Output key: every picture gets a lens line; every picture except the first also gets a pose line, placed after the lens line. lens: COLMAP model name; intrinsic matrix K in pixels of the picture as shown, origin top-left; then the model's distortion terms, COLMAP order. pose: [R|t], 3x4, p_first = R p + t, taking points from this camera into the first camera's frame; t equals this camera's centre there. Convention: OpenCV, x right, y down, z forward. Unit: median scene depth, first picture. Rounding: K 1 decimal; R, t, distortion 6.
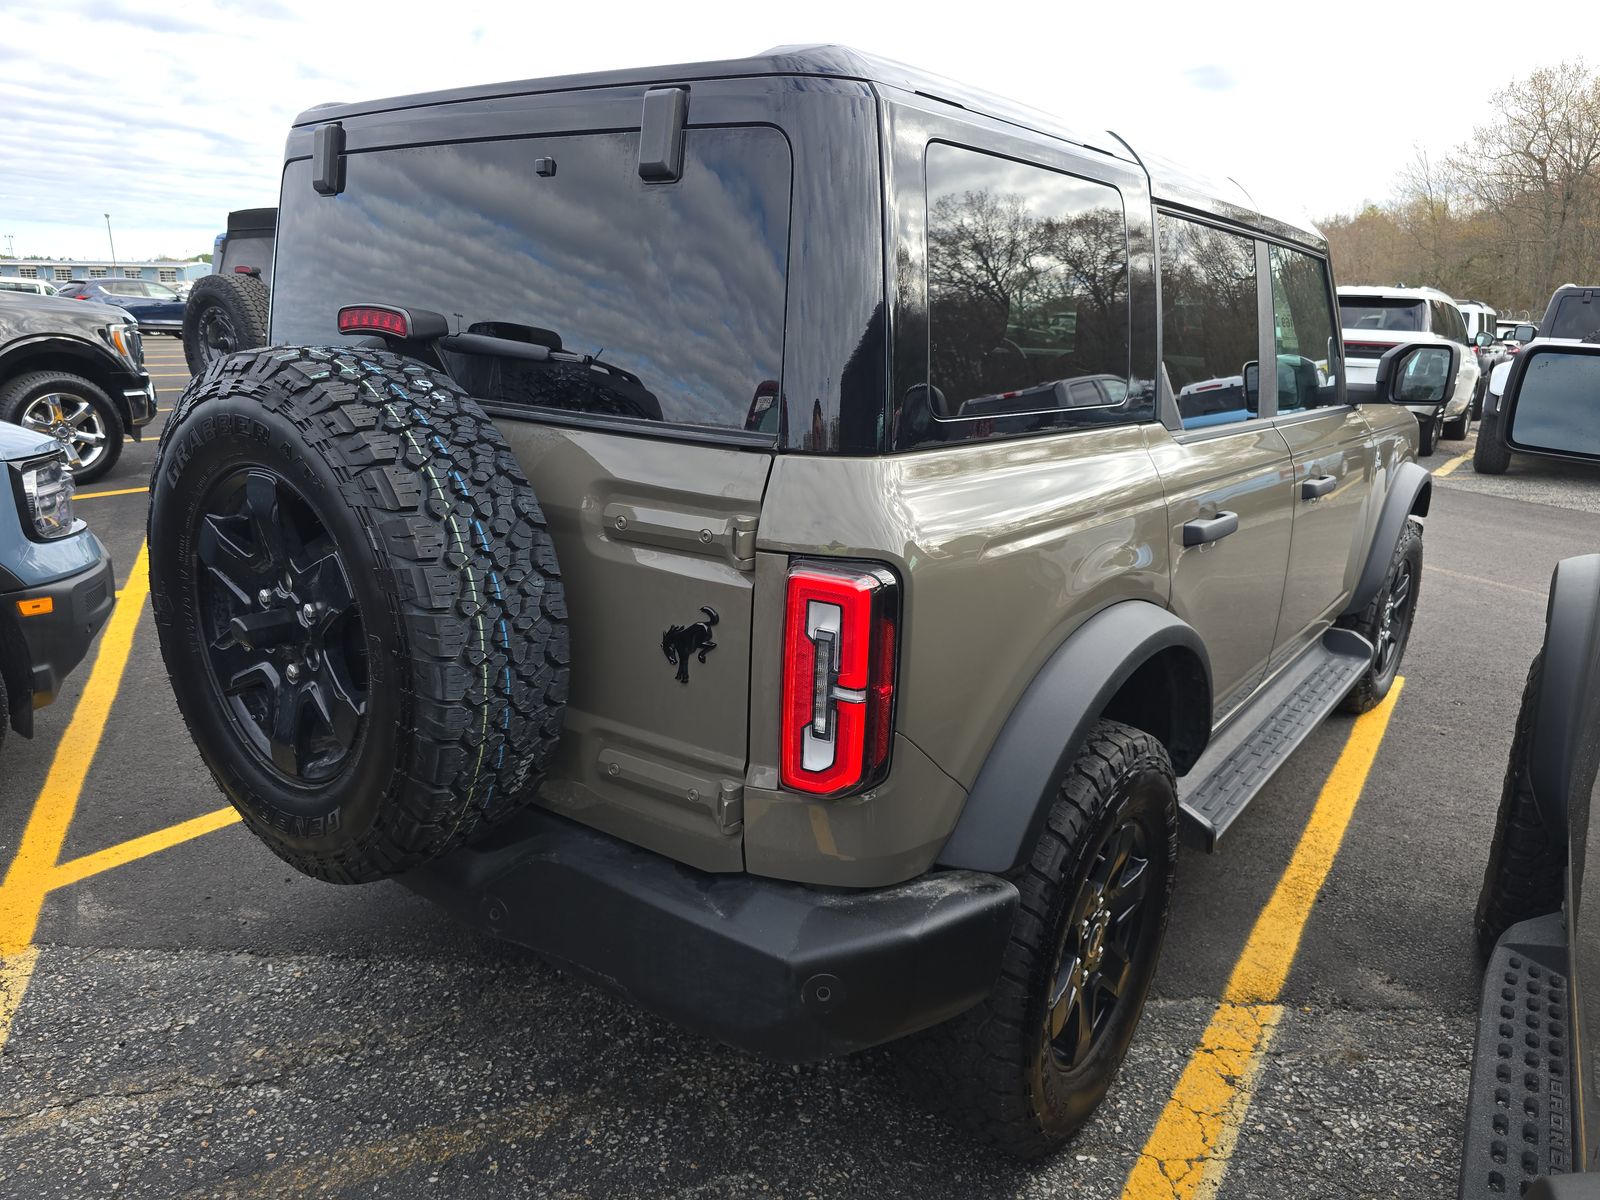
lens RADIAL K [[1080.5, 0, 835.7], [0, 1080.5, 601.1], [0, 0, 1]] dist [0.066293, -0.051723]
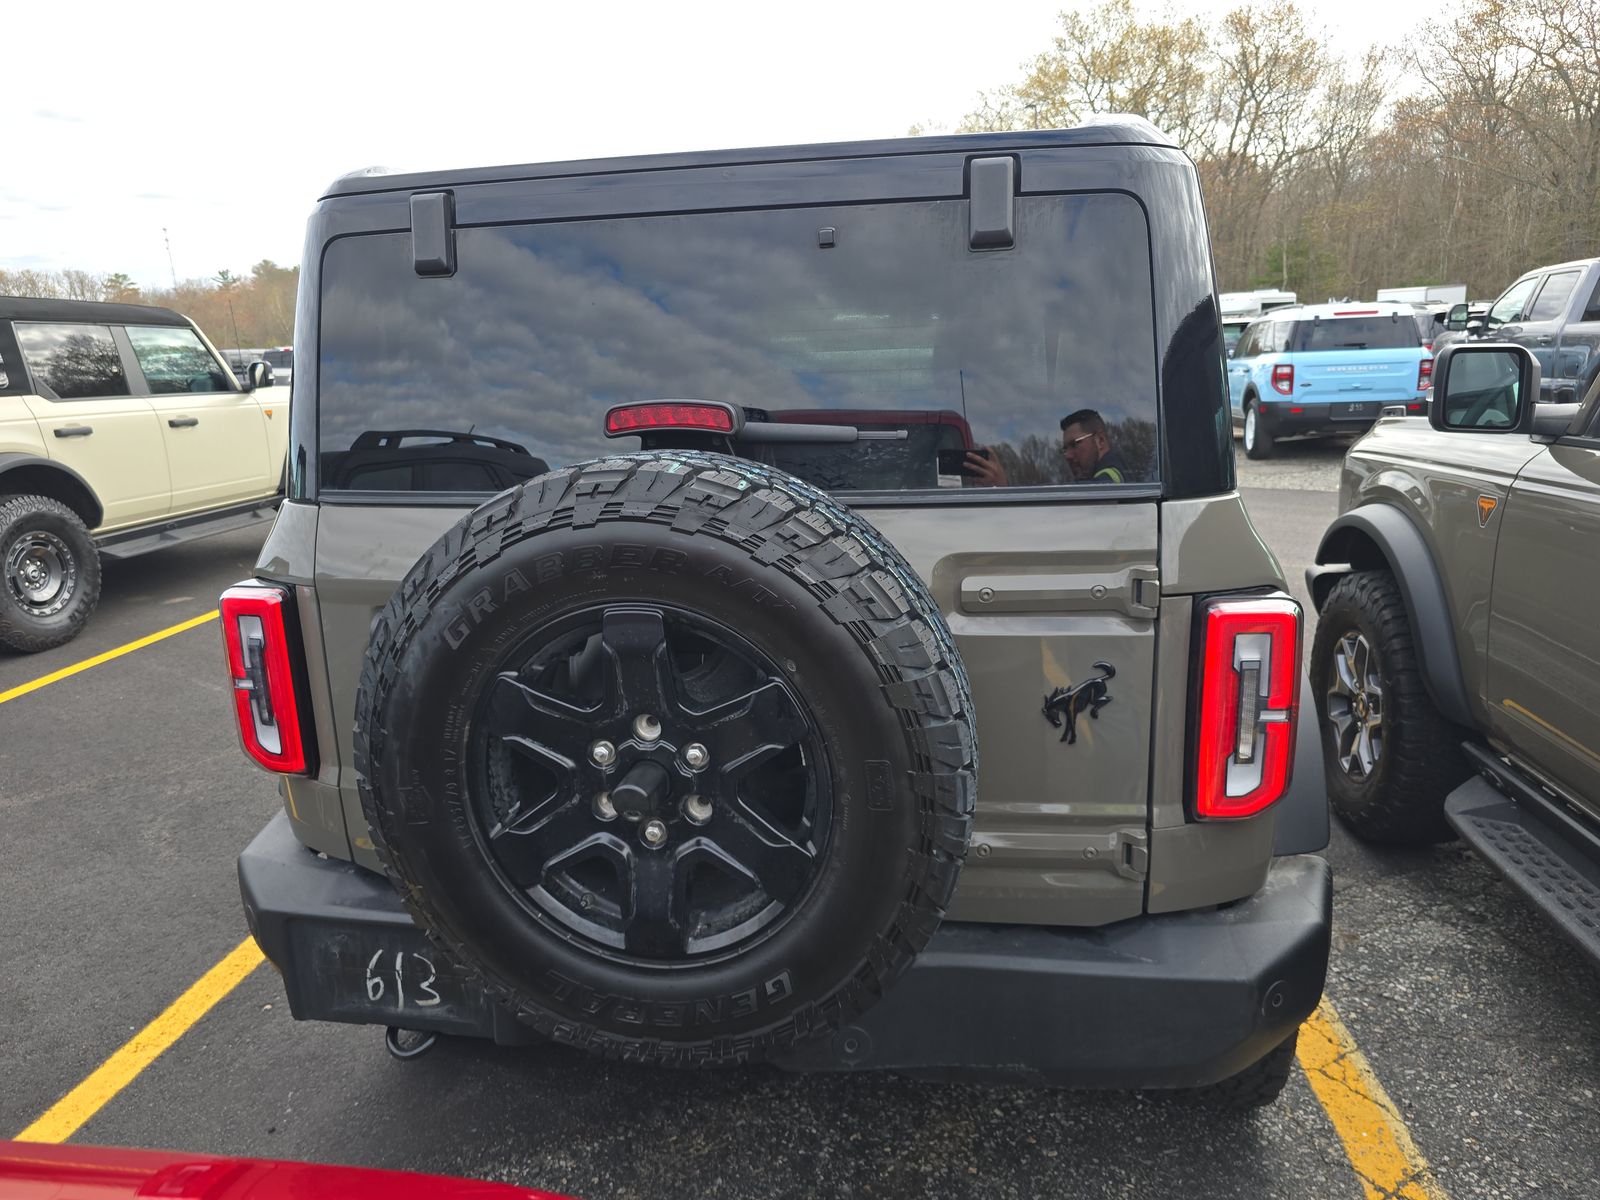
lens RADIAL K [[1071.9, 0, 800.0], [0, 1071.9, 600.0], [0, 0, 1]] dist [0.023592, -0.002840]
pose [[0.897387, -0.166998, 0.408421, -0.738522], [0.179873, 0.983665, 0.006990, -0.104922], [-0.402917, 0.067191, 0.912767, 0.192441]]
